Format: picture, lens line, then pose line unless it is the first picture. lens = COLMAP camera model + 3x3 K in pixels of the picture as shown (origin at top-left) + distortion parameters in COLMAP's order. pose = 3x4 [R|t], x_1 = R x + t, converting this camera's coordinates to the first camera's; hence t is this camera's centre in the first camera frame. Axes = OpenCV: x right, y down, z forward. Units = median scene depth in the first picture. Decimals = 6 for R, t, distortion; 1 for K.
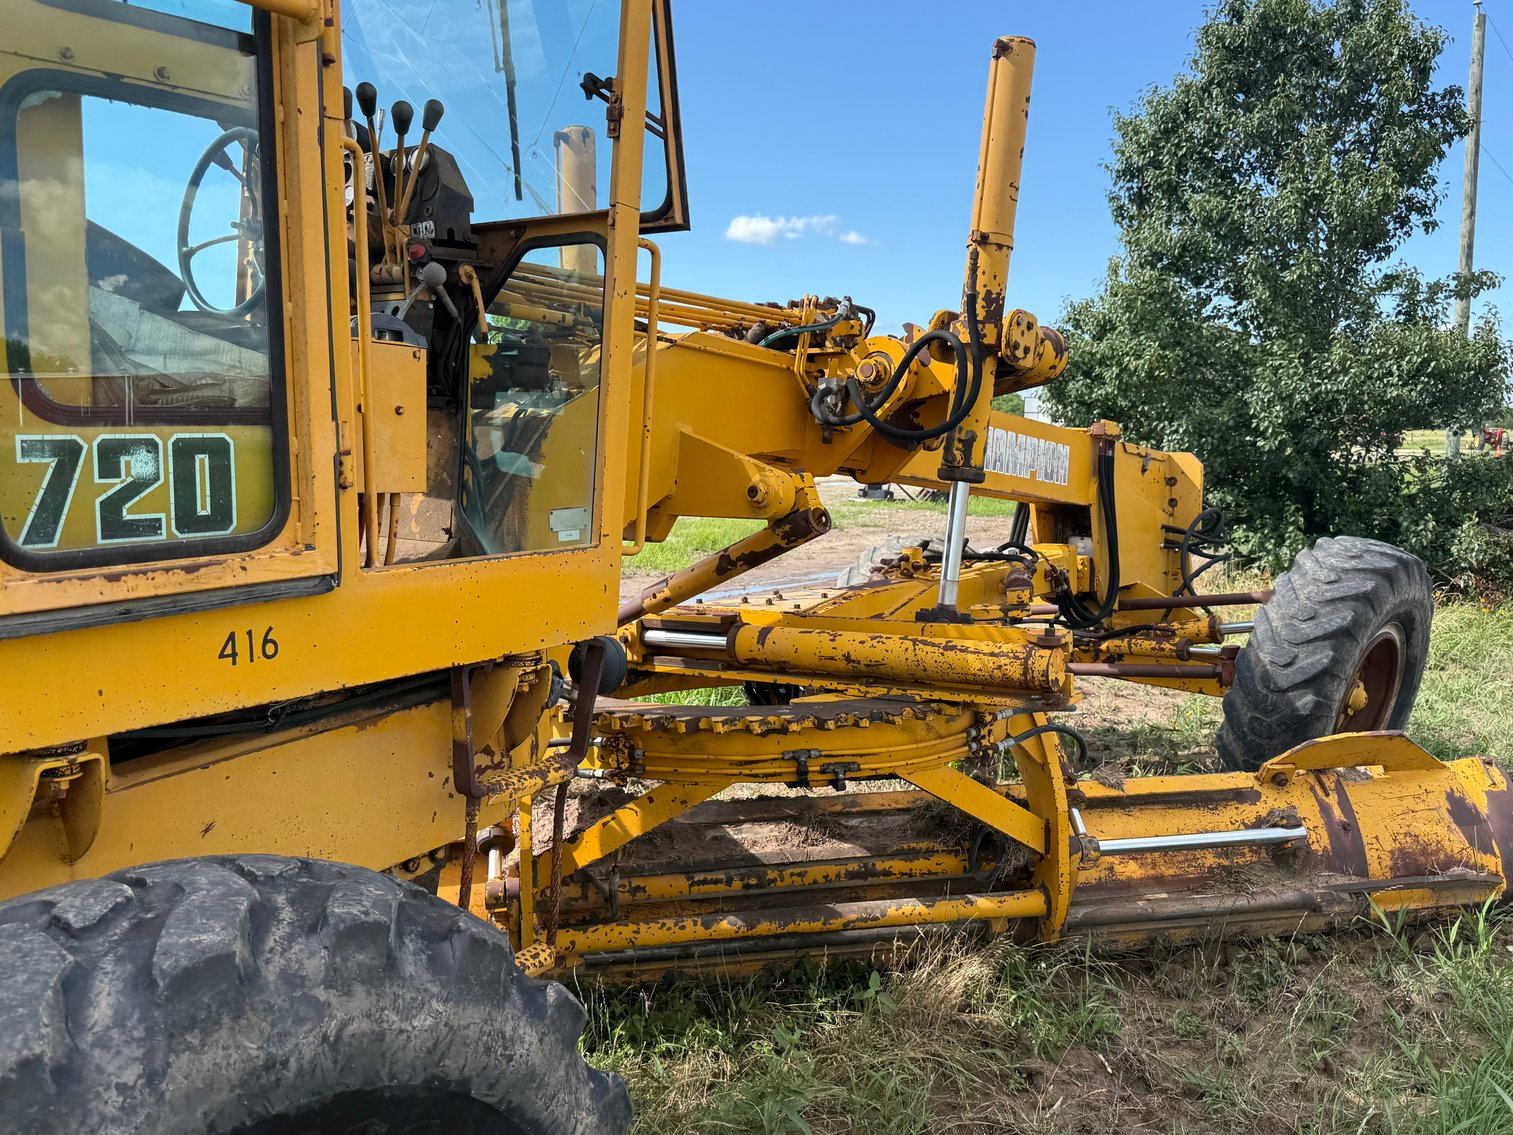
lens RADIAL K [[1321.8, 0, 753.8], [0, 1321.8, 537.5], [0, 0, 1]] dist [0.064061, -0.016257]
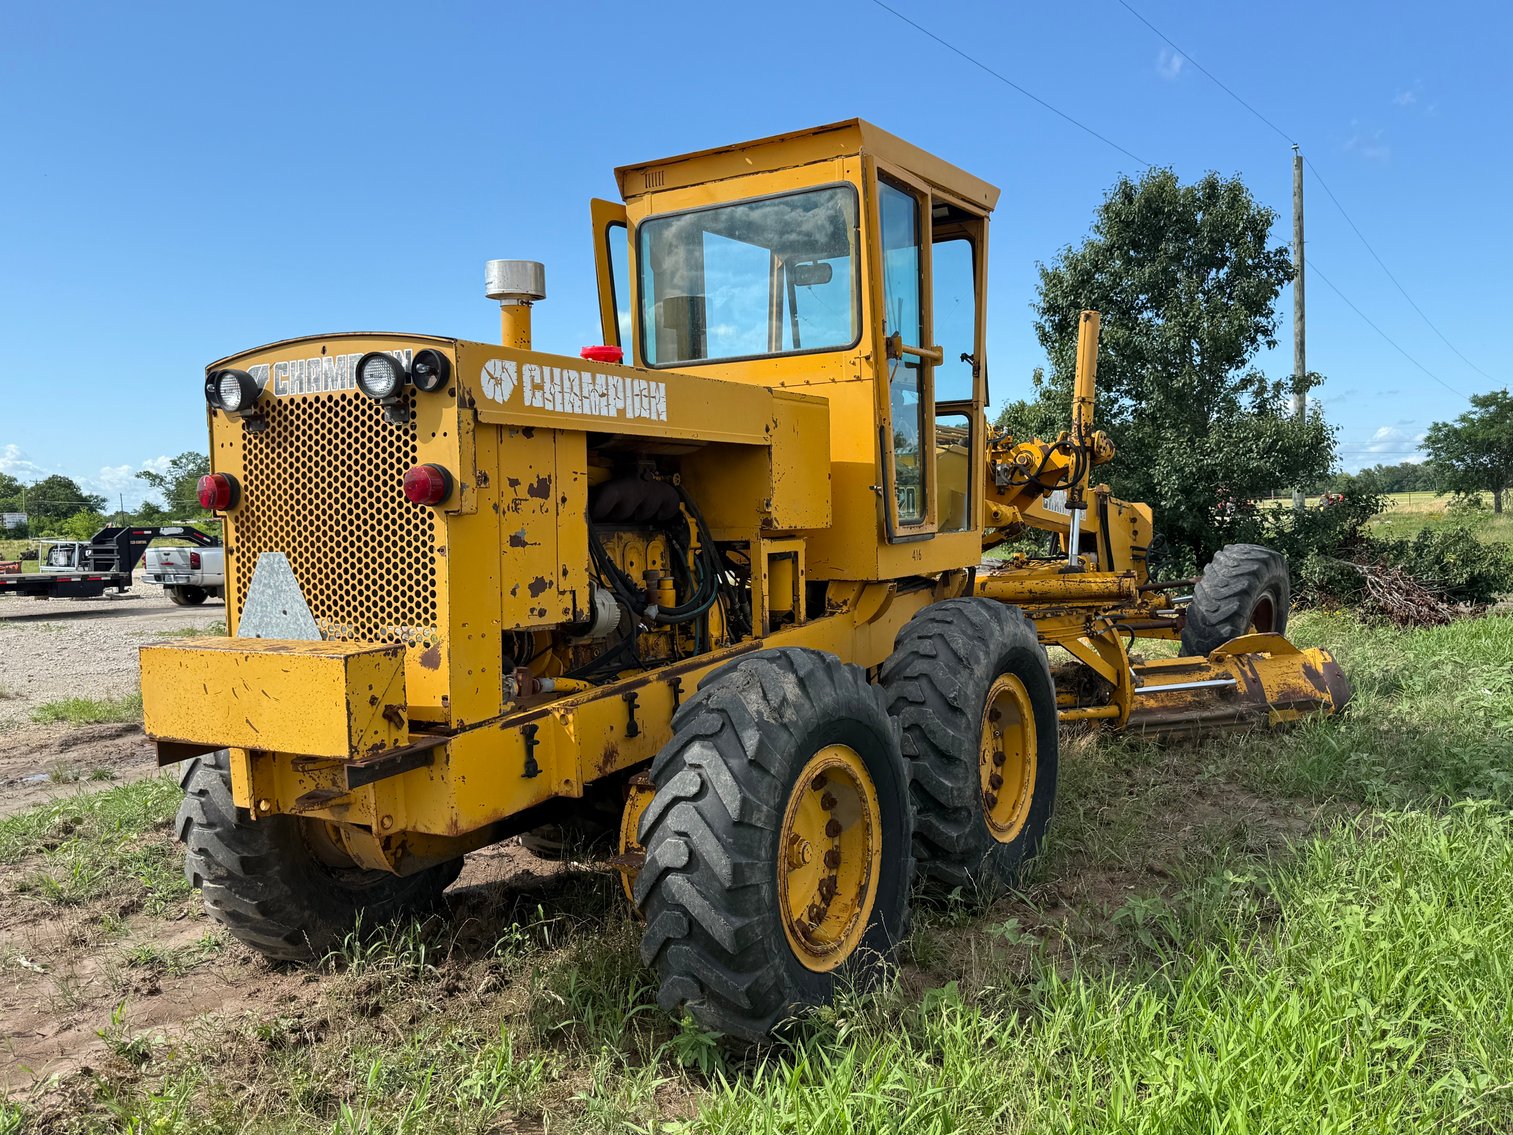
lens RADIAL K [[1341.2, 0, 756.5], [0, 1341.2, 567.5], [0, 0, 1]] dist [0.151839, -0.002749]
pose [[0.994090, -0.040134, 0.100867, -0.417338], [0.044870, 0.997973, -0.045134, 0.091600], [-0.098851, 0.049393, 0.993876, -0.811611]]
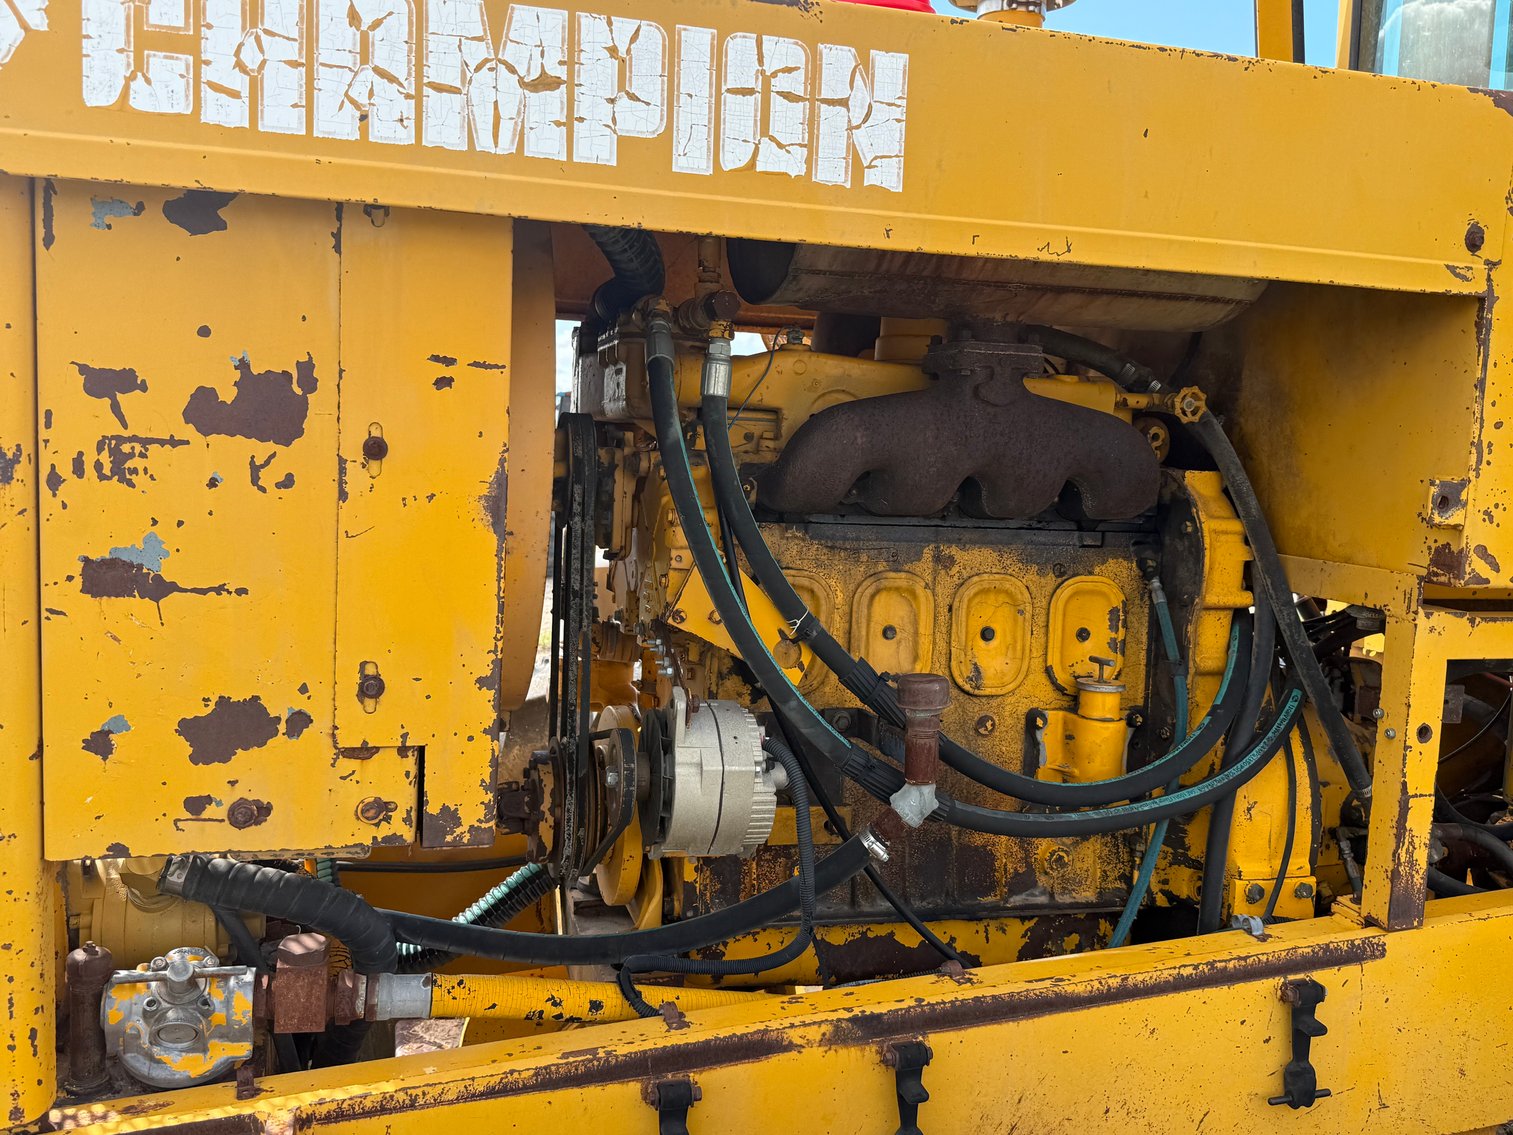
lens RADIAL K [[1281.1, 0, 735.8], [0, 1281.1, 567.8], [0, 0, 1]] dist [0.107351, -0.212964]
pose [[0.789343, 0.079607, -0.608770, -0.246711], [-0.078665, 0.996499, 0.028310, 0.015064], [0.608892, 0.025543, 0.792842, -0.106983]]
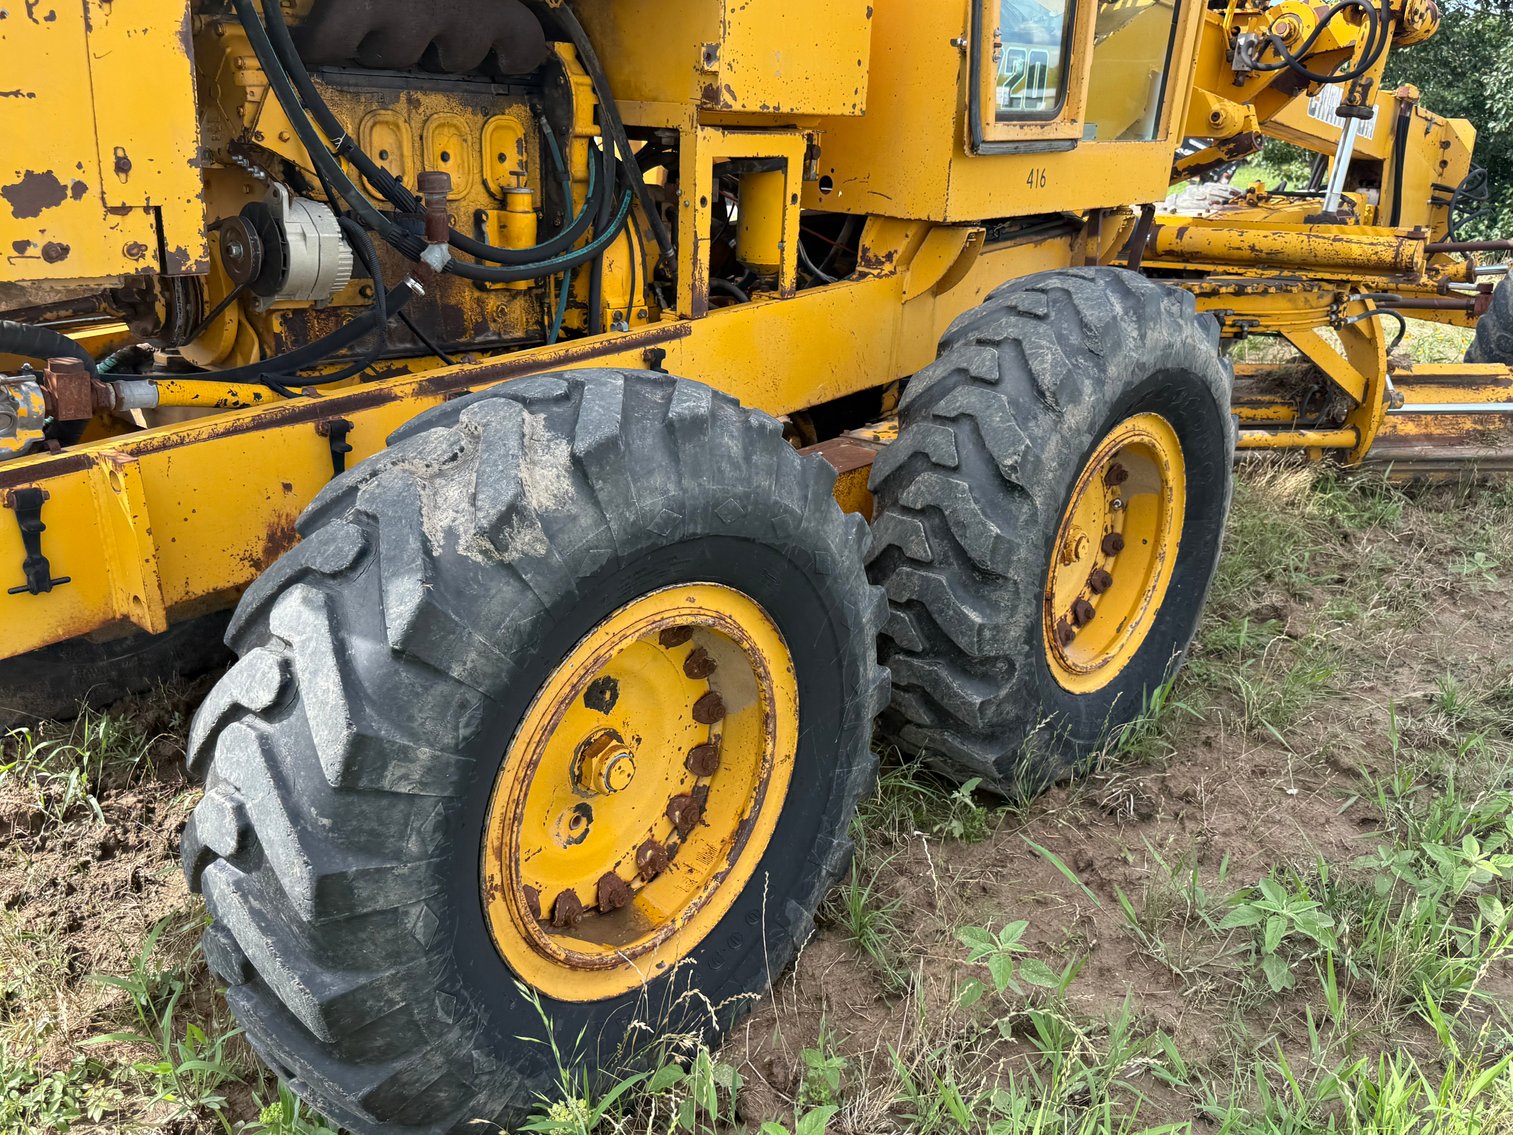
lens RADIAL K [[1336.1, 0, 751.8], [0, 1336.1, 588.0], [0, 0, 1]] dist [0.060486, -0.110167]
pose [[0.995953, 0.058466, -0.068260, -0.233952], [-0.038733, 0.964556, 0.261020, 0.060090], [0.081102, -0.257320, 0.962917, -0.349531]]
